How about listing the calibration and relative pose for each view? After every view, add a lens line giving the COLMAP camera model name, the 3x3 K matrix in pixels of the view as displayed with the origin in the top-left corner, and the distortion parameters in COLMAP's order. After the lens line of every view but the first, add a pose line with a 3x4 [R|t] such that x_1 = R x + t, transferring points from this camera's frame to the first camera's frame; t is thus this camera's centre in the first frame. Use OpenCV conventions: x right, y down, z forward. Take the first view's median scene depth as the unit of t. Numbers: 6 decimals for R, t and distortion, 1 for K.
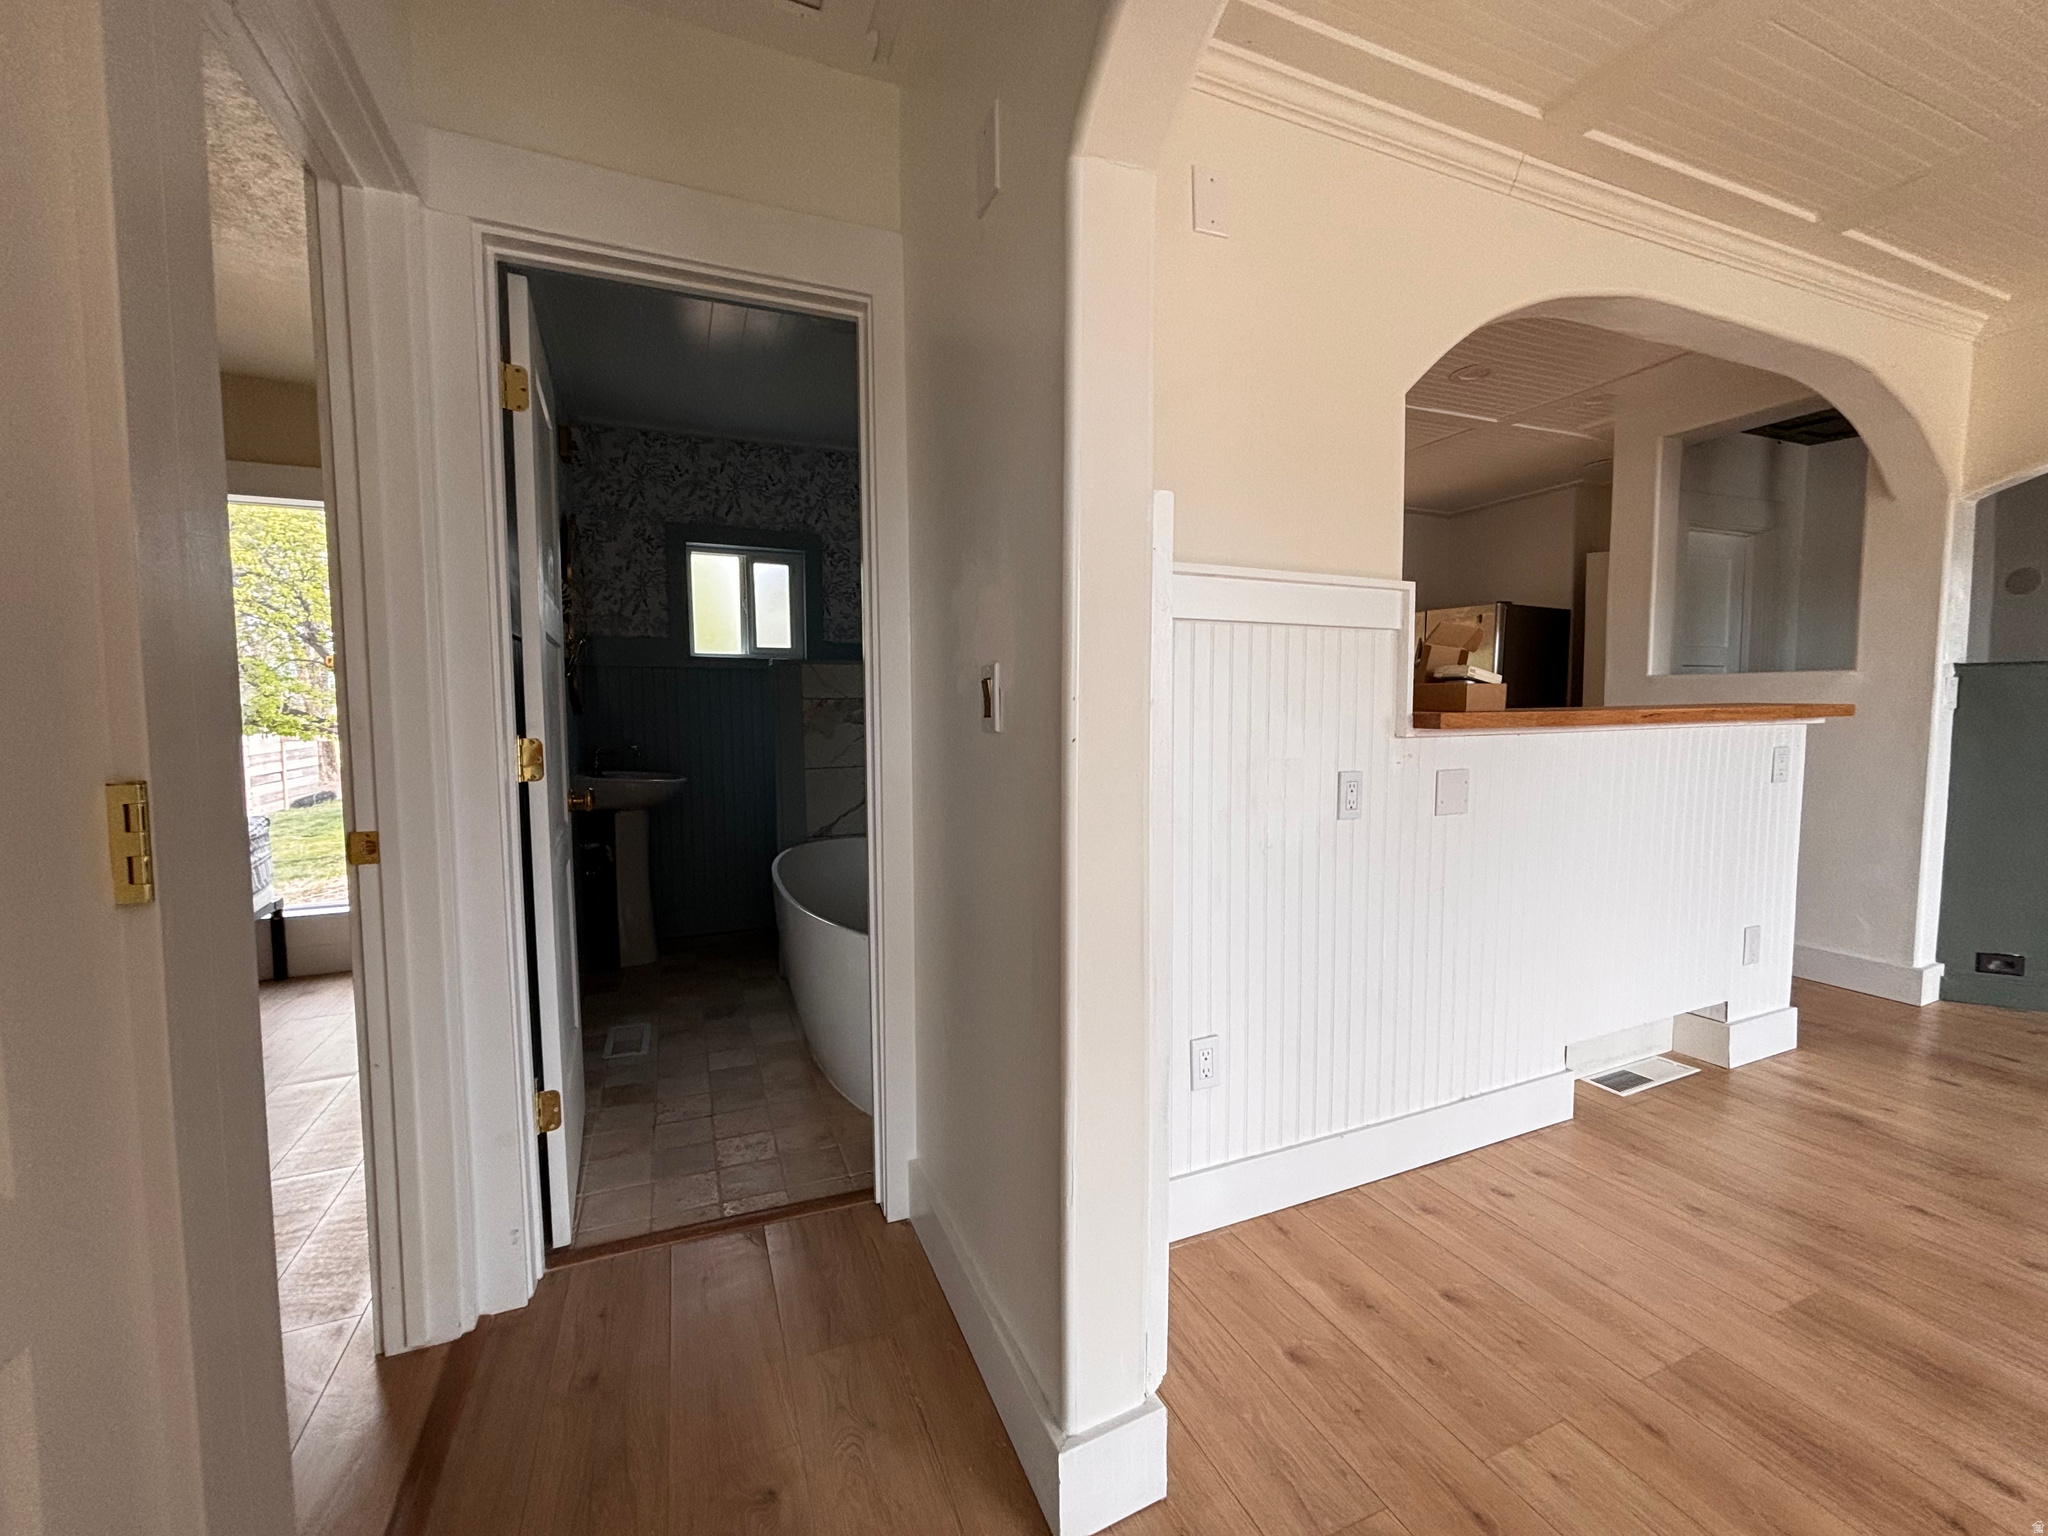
lens RADIAL K [[835.1, 0, 1028.7], [0, 835.1, 762.7], [0, 0, 1]] dist [0.000385, 0.000055]
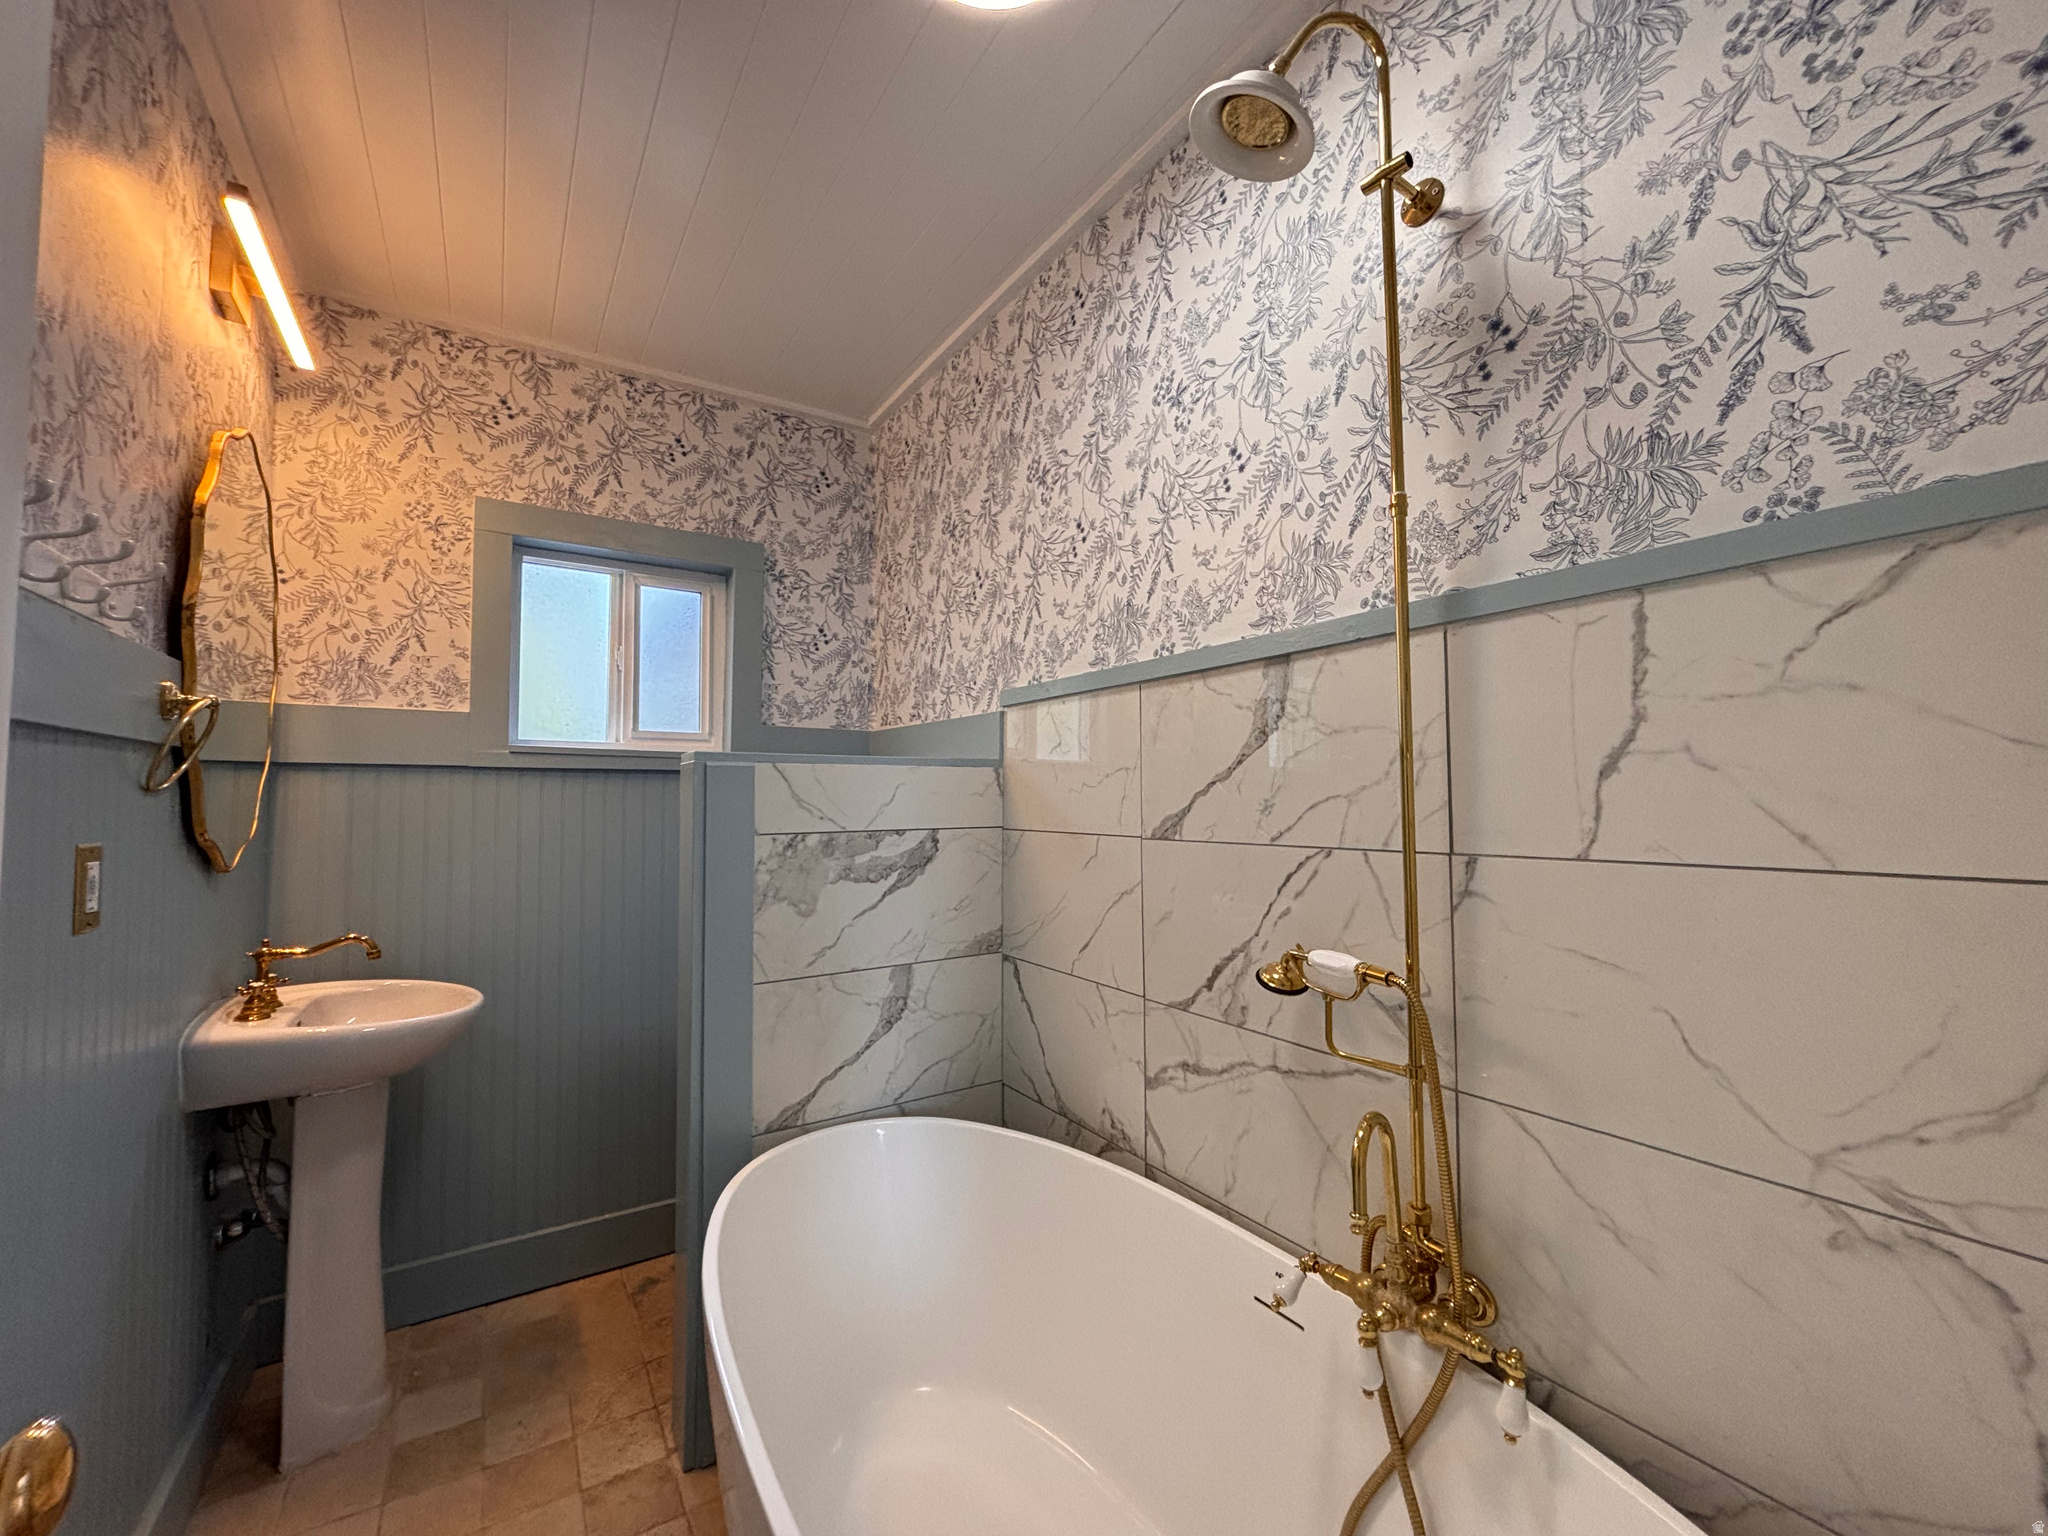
lens RADIAL K [[835.1, 0, 1016.4], [0, 835.1, 762.3], [0, 0, 1]] dist [0.000385, 0.000055]
pose [[0.988740, 0.007849, 0.149439, -0.162608], [0.010685, 0.992372, -0.122814, -0.047645], [-0.149263, 0.123028, 0.981114, 0.424022]]
